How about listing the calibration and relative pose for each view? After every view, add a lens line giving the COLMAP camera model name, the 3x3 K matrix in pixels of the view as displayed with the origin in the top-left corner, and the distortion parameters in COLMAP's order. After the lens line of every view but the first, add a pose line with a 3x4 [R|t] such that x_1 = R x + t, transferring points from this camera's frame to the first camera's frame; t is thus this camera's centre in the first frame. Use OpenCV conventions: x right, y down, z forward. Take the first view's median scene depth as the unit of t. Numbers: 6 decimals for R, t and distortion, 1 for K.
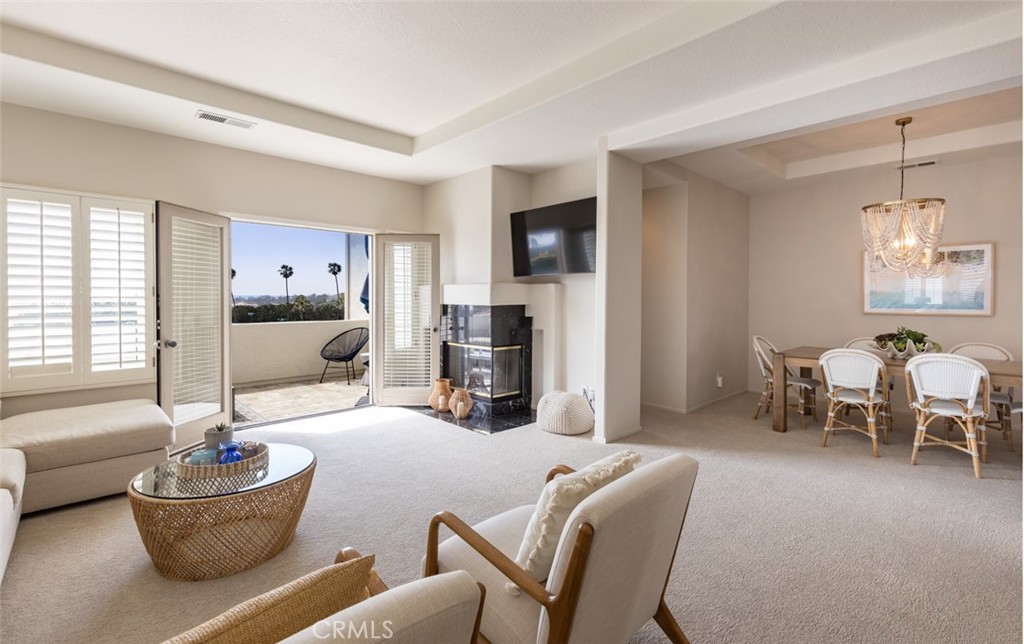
lens RADIAL K [[460.9, 0, 511.7], [0, 460.9, 301.9], [0, 0, 1]] dist [0.001250, 0.000440]
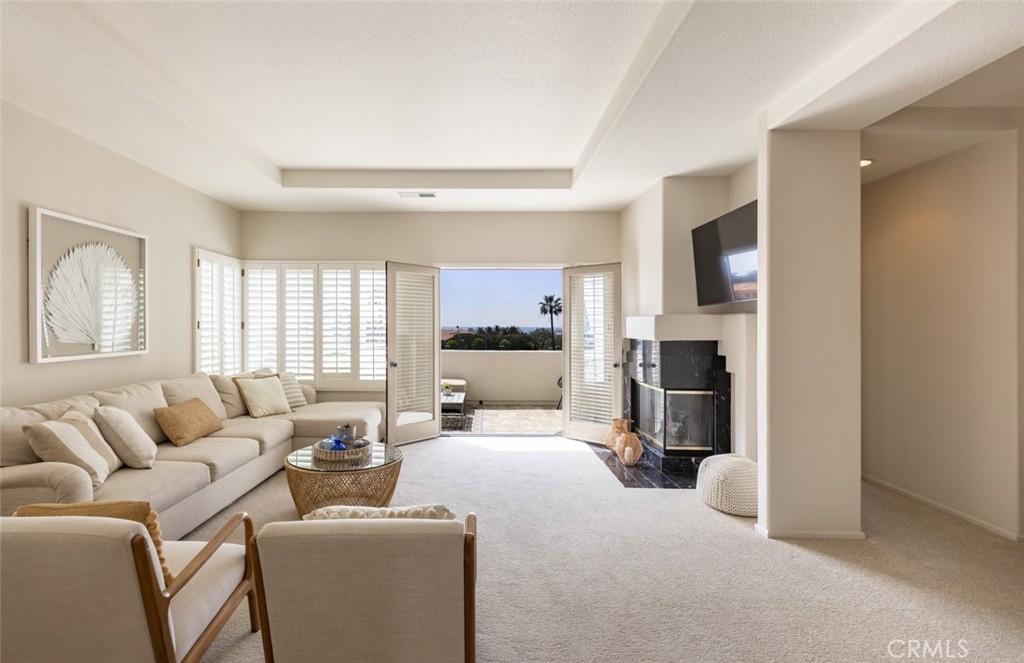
lens RADIAL K [[474.8, 0, 474.9], [0, 474.8, 325.6], [0, 0, 1]] dist [-0.001966, -0.000281]
pose [[0.711808, -0.000962, -0.702374, 0.324924], [-0.006559, 0.999946, -0.008016, -0.010887], [0.702344, 0.010313, 0.711763, 0.123787]]
